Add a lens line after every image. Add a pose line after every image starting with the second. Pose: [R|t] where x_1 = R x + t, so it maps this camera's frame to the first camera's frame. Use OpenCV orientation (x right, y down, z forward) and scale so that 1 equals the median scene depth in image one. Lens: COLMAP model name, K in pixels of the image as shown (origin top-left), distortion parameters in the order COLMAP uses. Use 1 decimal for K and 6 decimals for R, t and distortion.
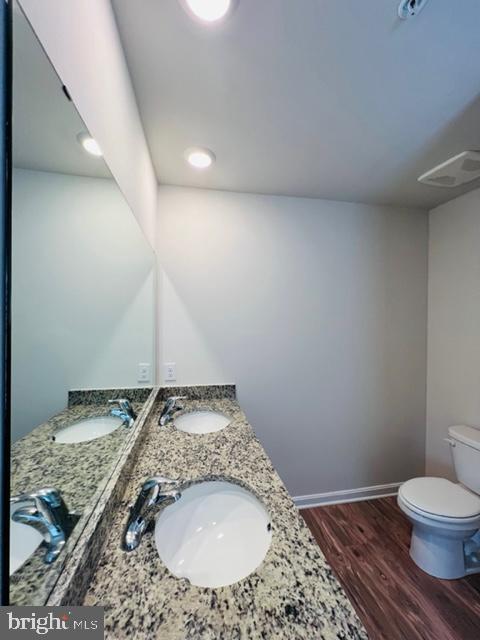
lens RADIAL K [[254.6, 0, 240.4], [0, 254.6, 320.0], [0, 0, 1]] dist [-0.000103, 0.000147]
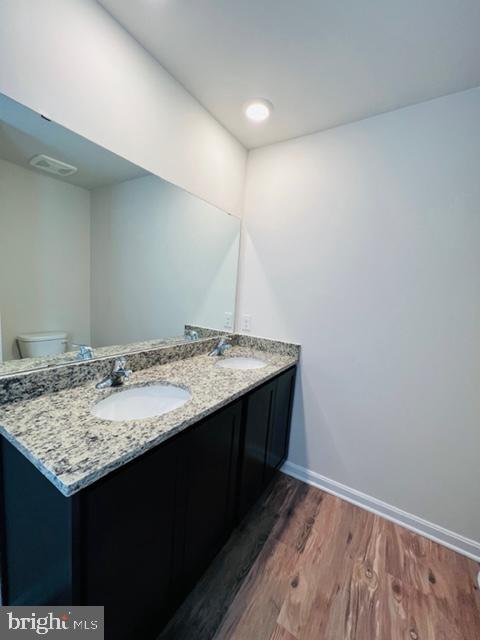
lens RADIAL K [[254.6, 0, 240.3], [0, 254.6, 318.6], [0, 0, 1]] dist [-0.000103, 0.000147]
pose [[0.730912, 0.115228, -0.672674, 0.609616], [-0.064124, 0.992878, 0.100402, 0.096033], [0.679452, -0.030251, 0.733096, 0.189131]]
